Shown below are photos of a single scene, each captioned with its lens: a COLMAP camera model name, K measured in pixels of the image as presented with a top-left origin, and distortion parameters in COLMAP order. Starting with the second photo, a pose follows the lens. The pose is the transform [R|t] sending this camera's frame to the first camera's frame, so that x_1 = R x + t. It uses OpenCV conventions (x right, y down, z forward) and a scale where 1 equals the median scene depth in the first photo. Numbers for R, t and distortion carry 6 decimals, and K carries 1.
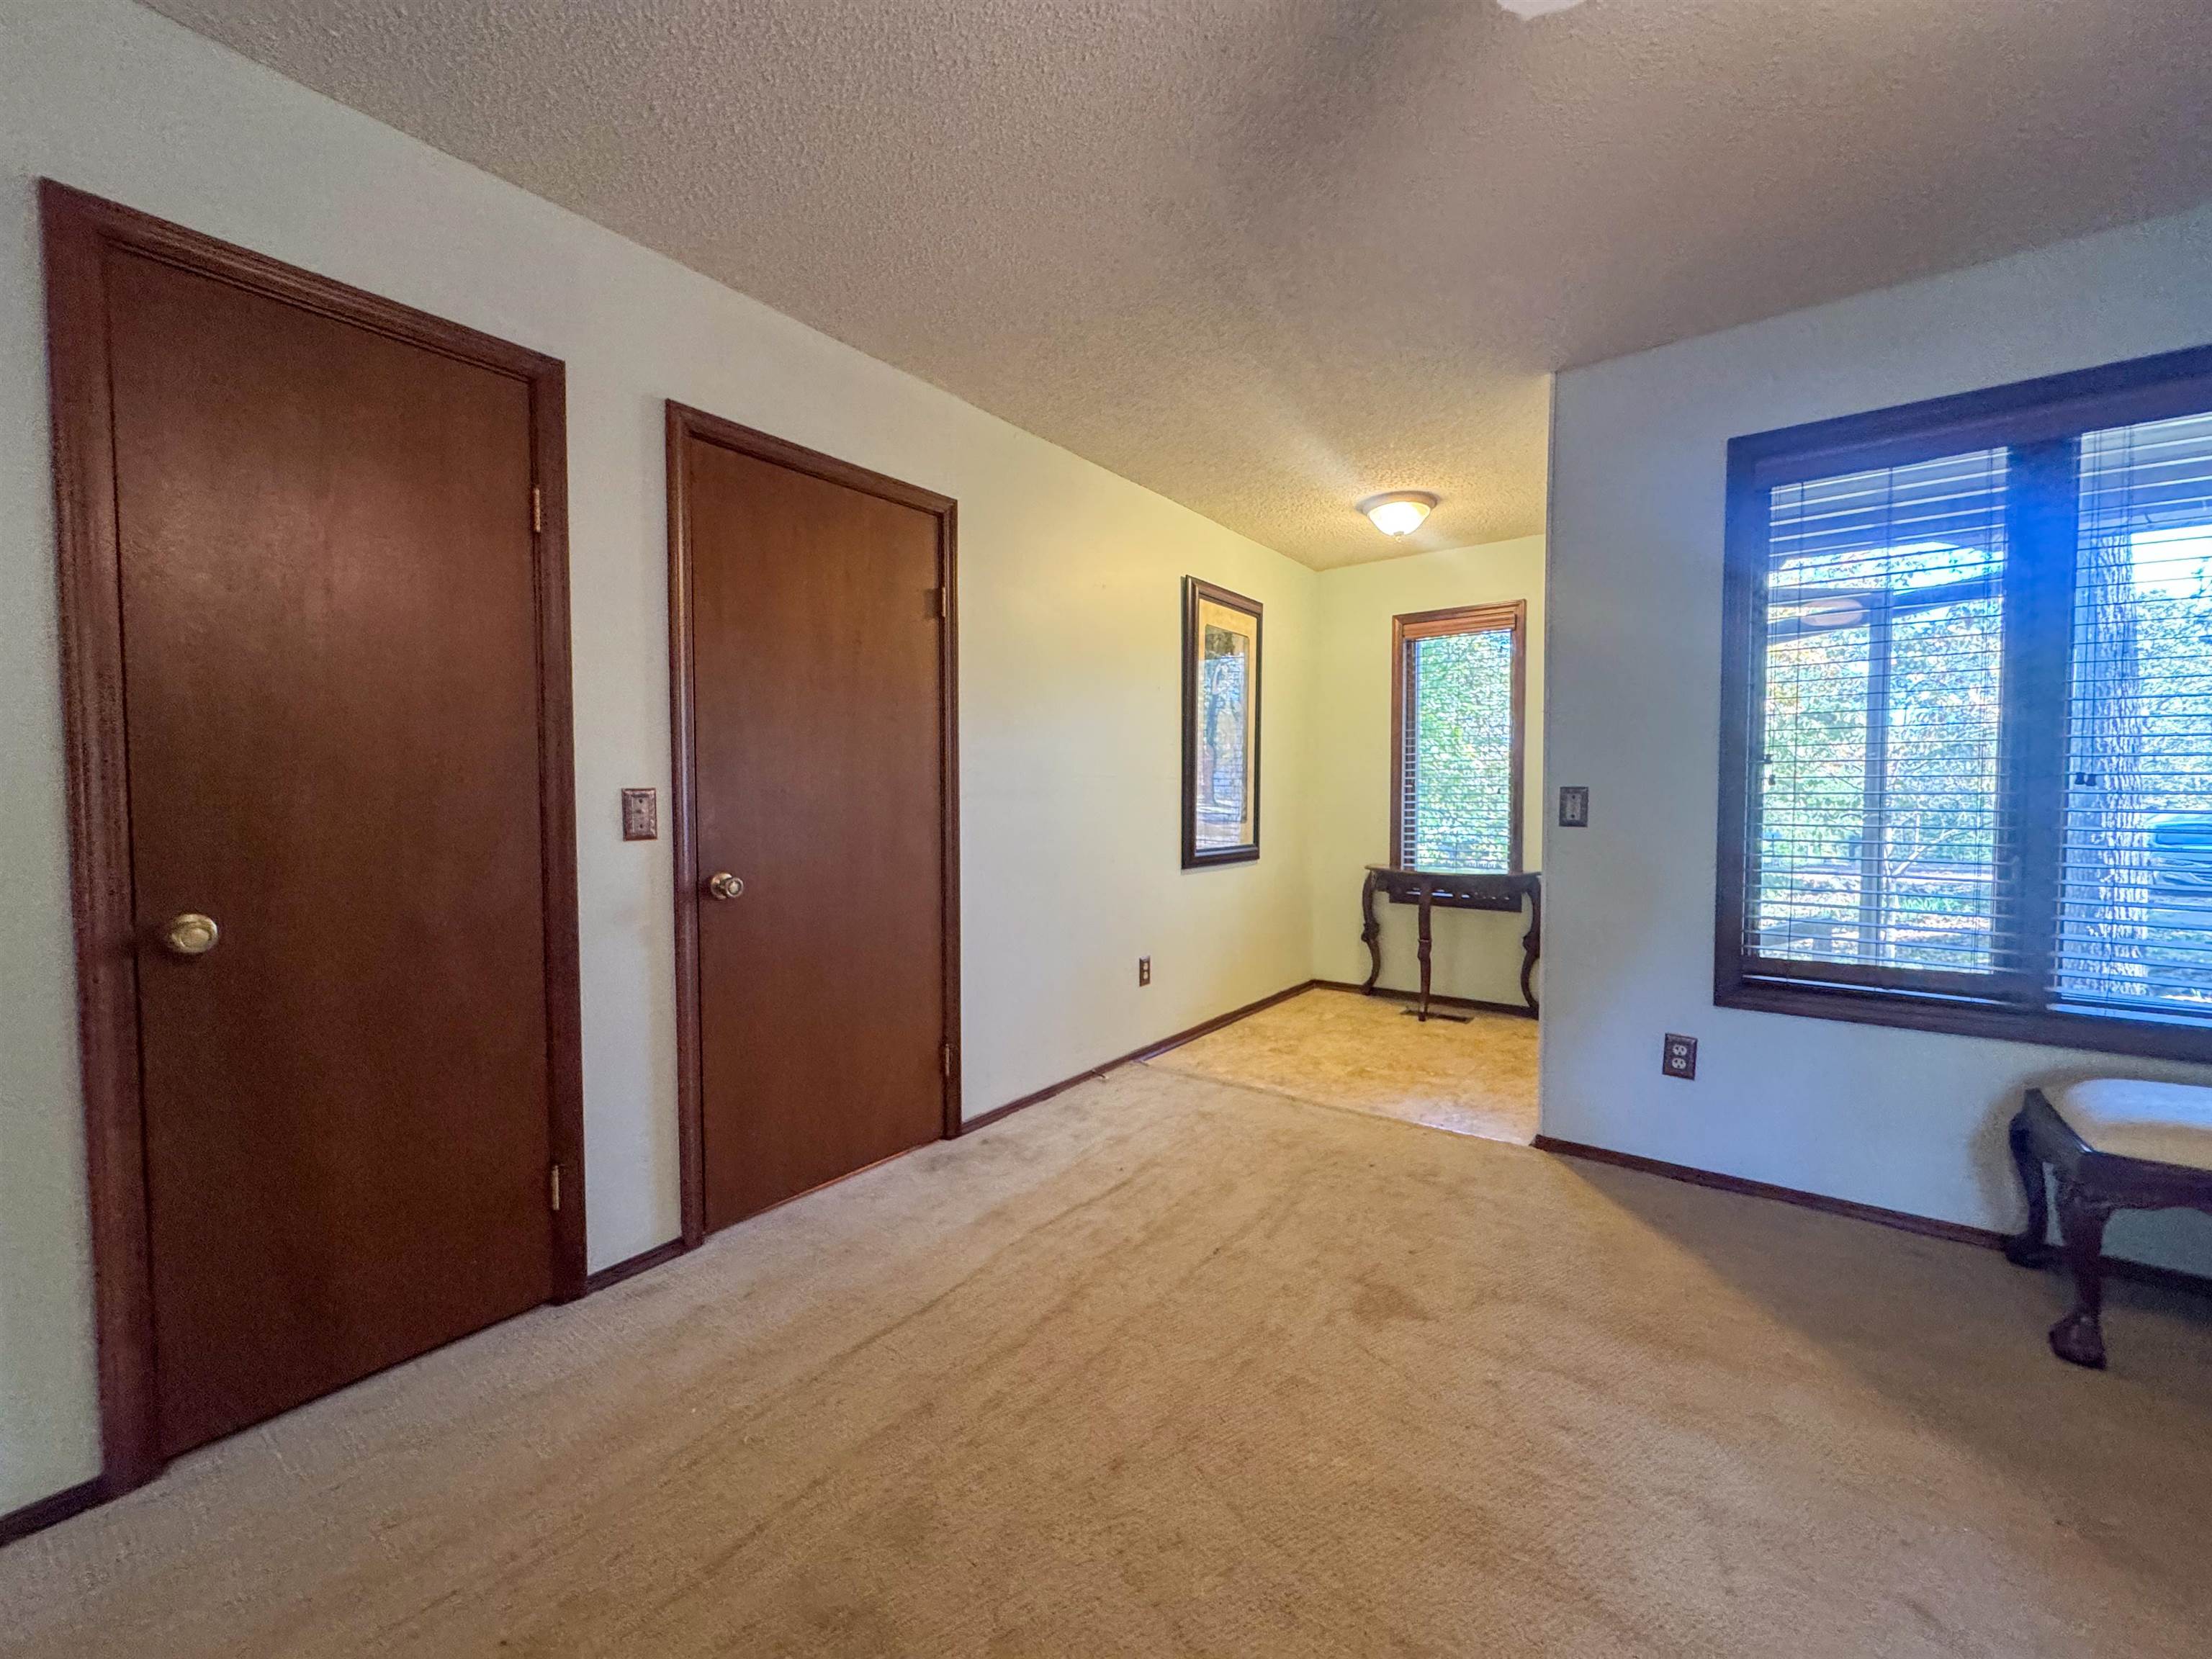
lens RADIAL K [[881.5, 0, 1103.1], [0, 881.5, 829.7], [0, 0, 1]] dist [-0.000878, 0.000447]
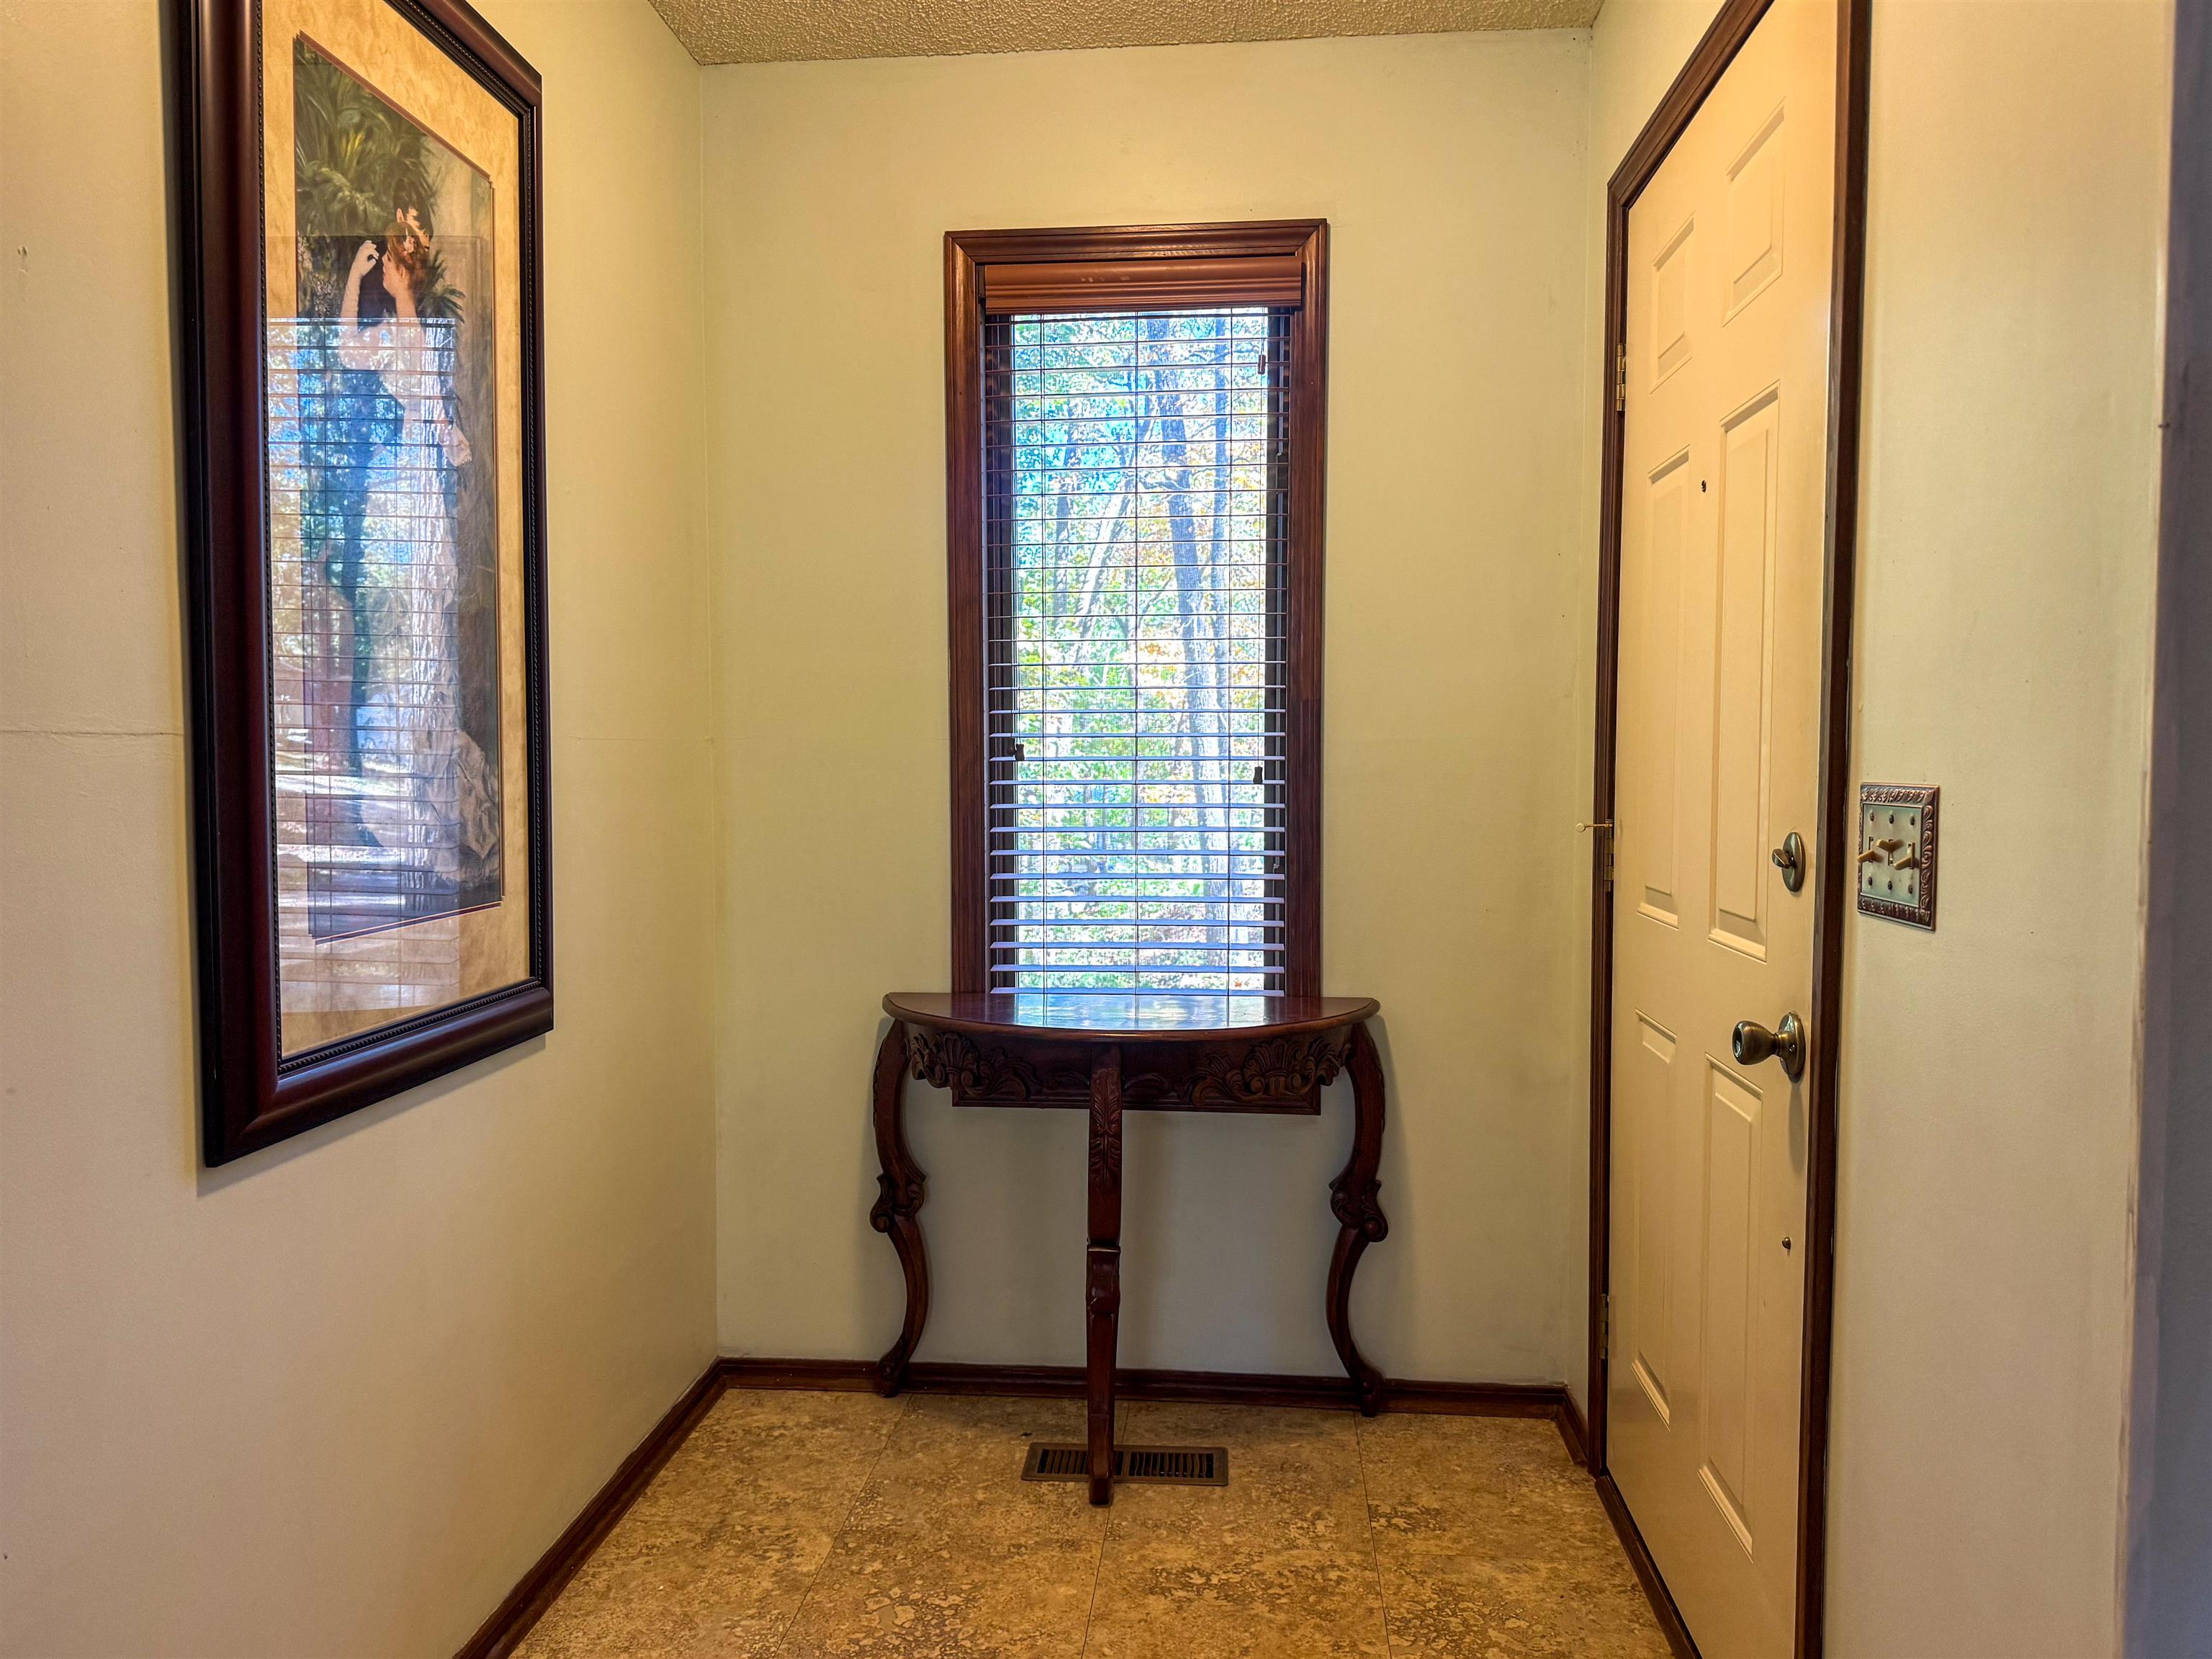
lens RADIAL K [[1557.1, 0, 1106.0], [0, 1557.1, 829.5], [0, 0, 1]] dist [0.001399, -0.000957]
pose [[0.839328, -0.029377, 0.542831, 0.062106], [0.021021, 0.999546, 0.021591, -0.035142], [-0.543219, -0.006711, 0.839564, 0.504180]]
